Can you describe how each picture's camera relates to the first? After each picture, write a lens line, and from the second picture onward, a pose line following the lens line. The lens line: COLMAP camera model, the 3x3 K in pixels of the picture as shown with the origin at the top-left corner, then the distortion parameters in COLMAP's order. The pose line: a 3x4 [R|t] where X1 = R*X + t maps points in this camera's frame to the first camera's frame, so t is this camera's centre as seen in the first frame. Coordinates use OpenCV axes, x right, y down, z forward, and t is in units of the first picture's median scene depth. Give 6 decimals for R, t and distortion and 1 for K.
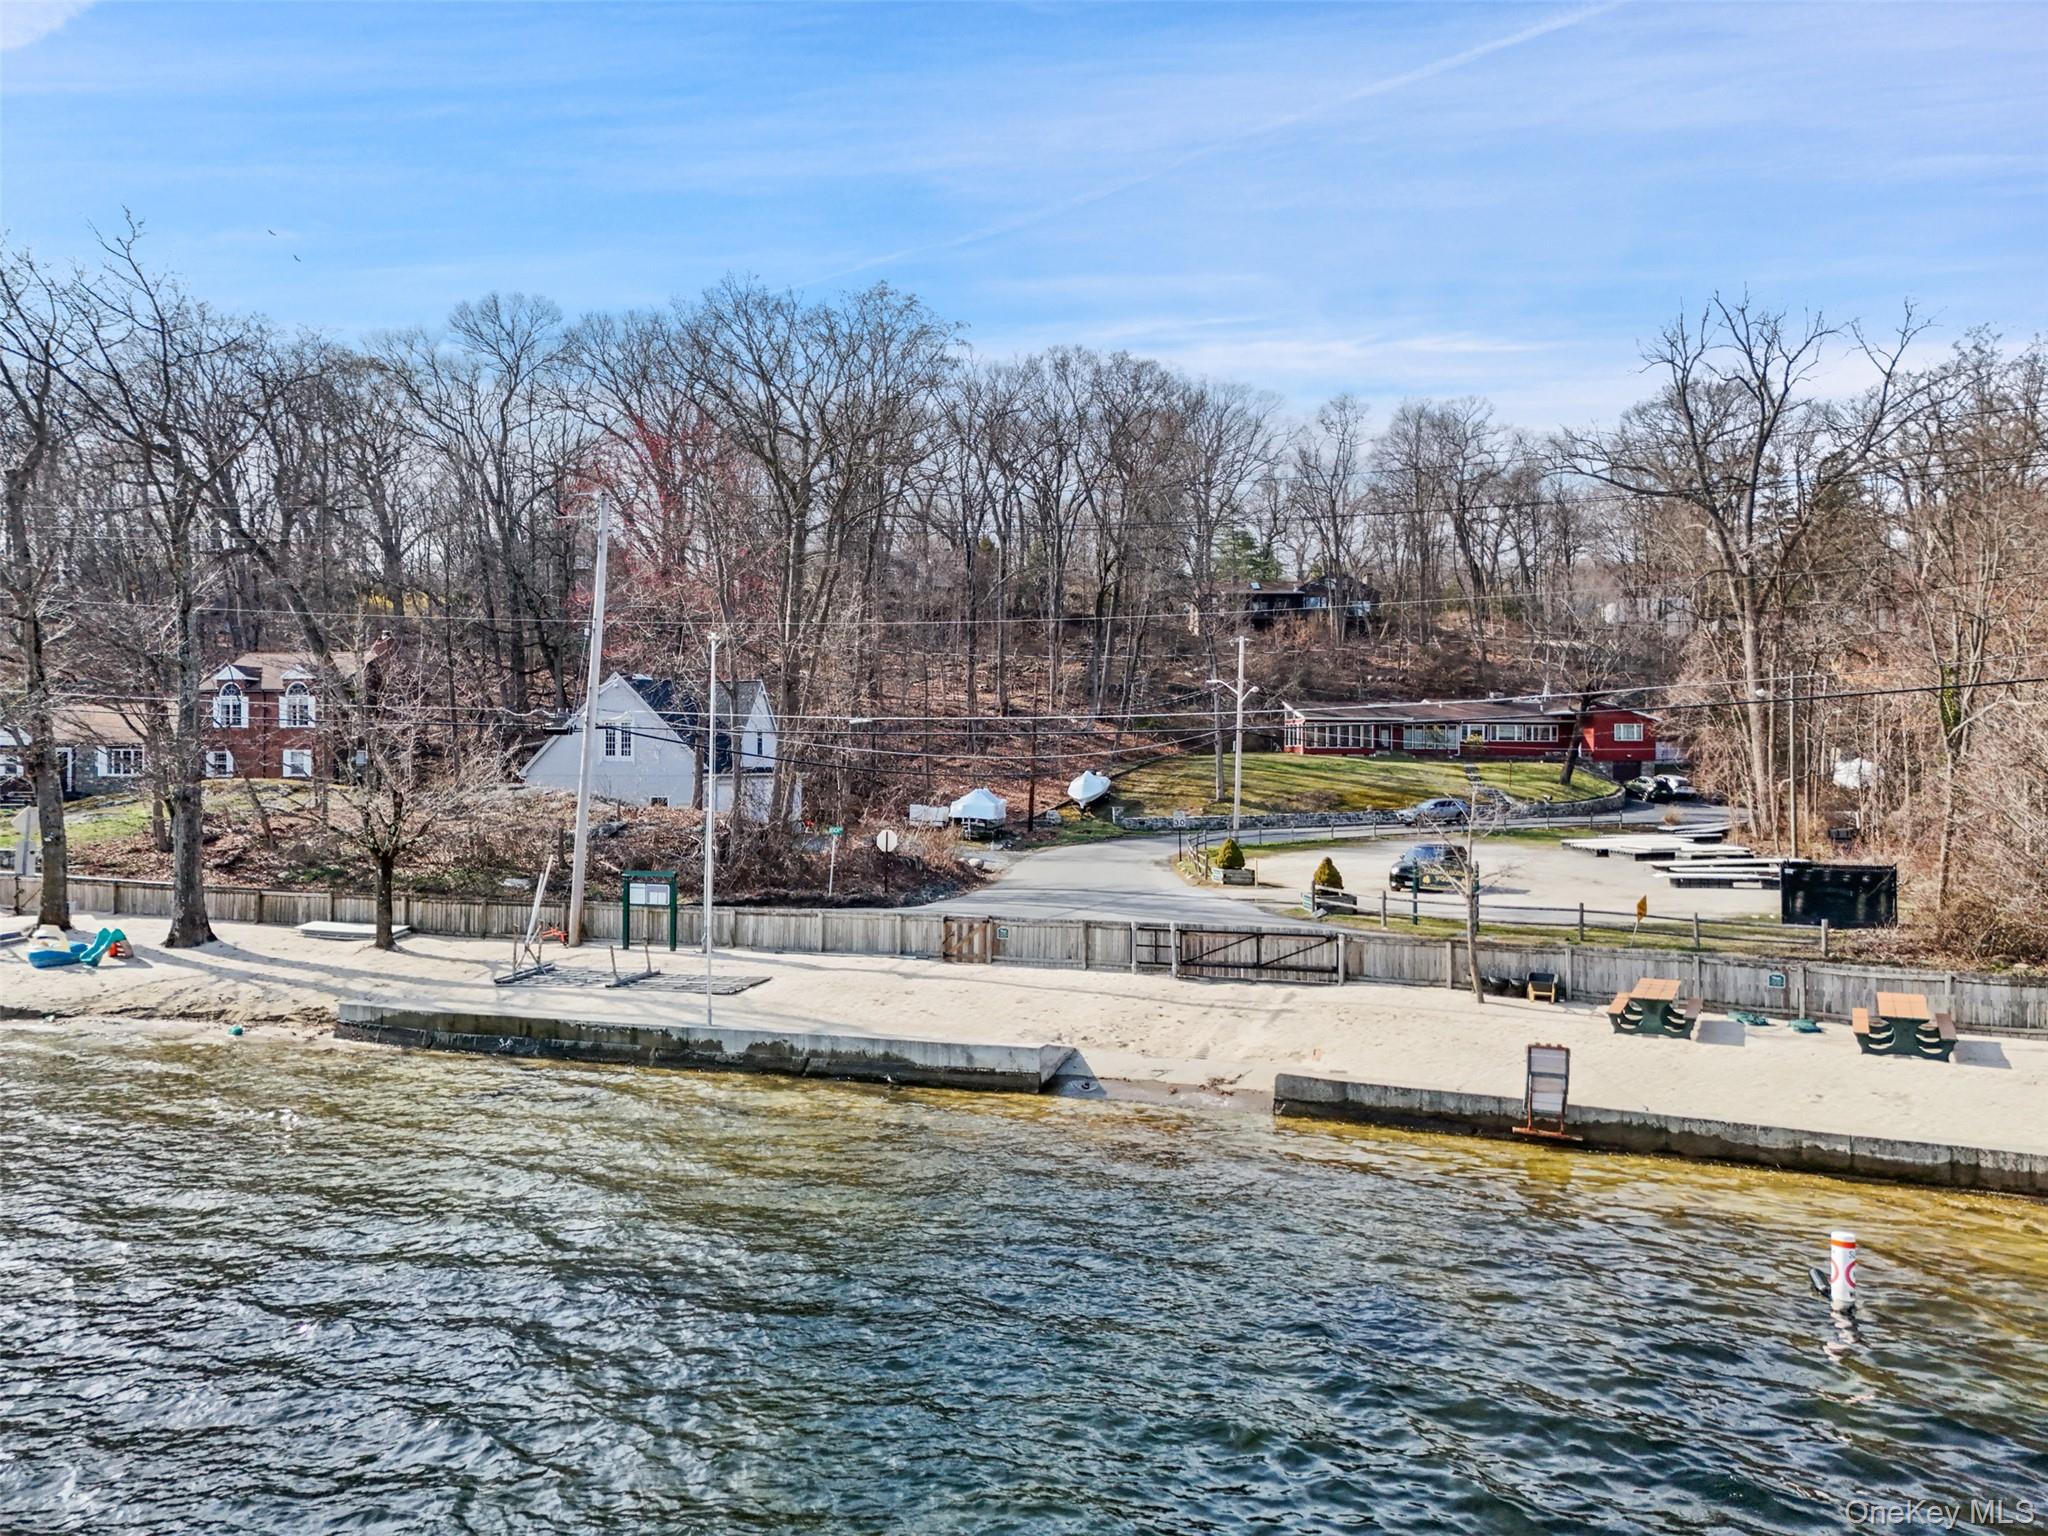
lens RADIAL K [[1481.1, 0, 1024.0], [0, 1481.1, 768.0], [0, 0, 1]] dist [0.095687, -0.116994]
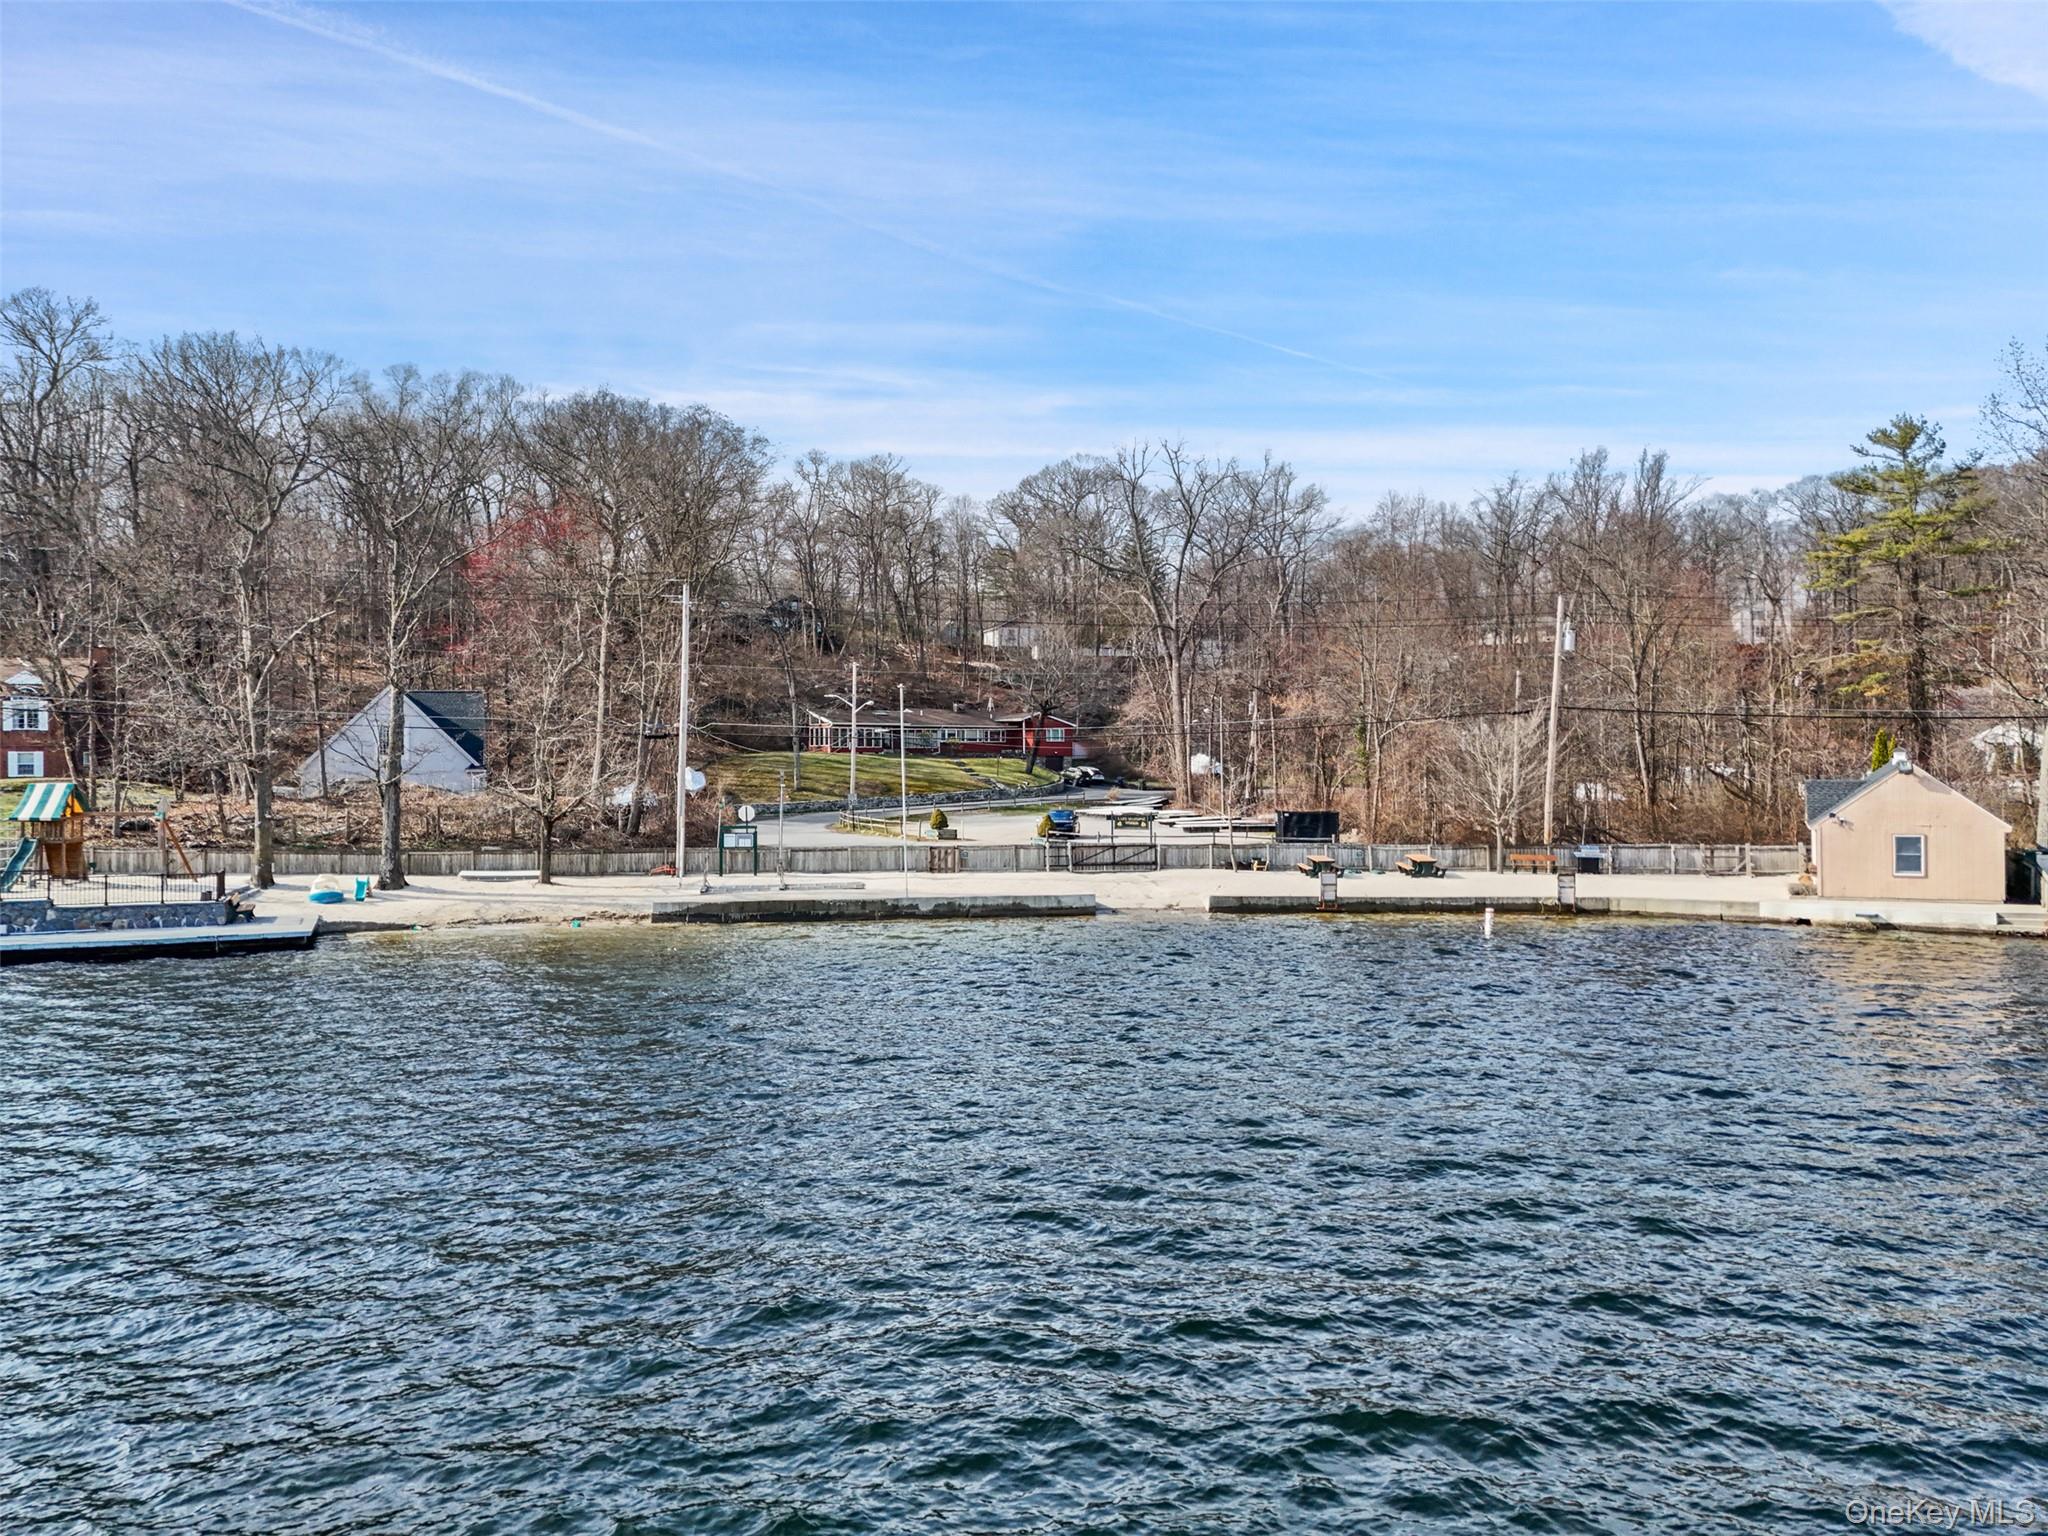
lens RADIAL K [[1481.1, 0, 1024.0], [0, 1481.1, 768.0], [0, 0, 1]] dist [0.095687, -0.116994]
pose [[0.894128, -0.008768, 0.447726, -0.717003], [0.008582, 0.999960, 0.002445, 0.007119], [-0.447730, 0.001656, 0.894167, -0.566342]]
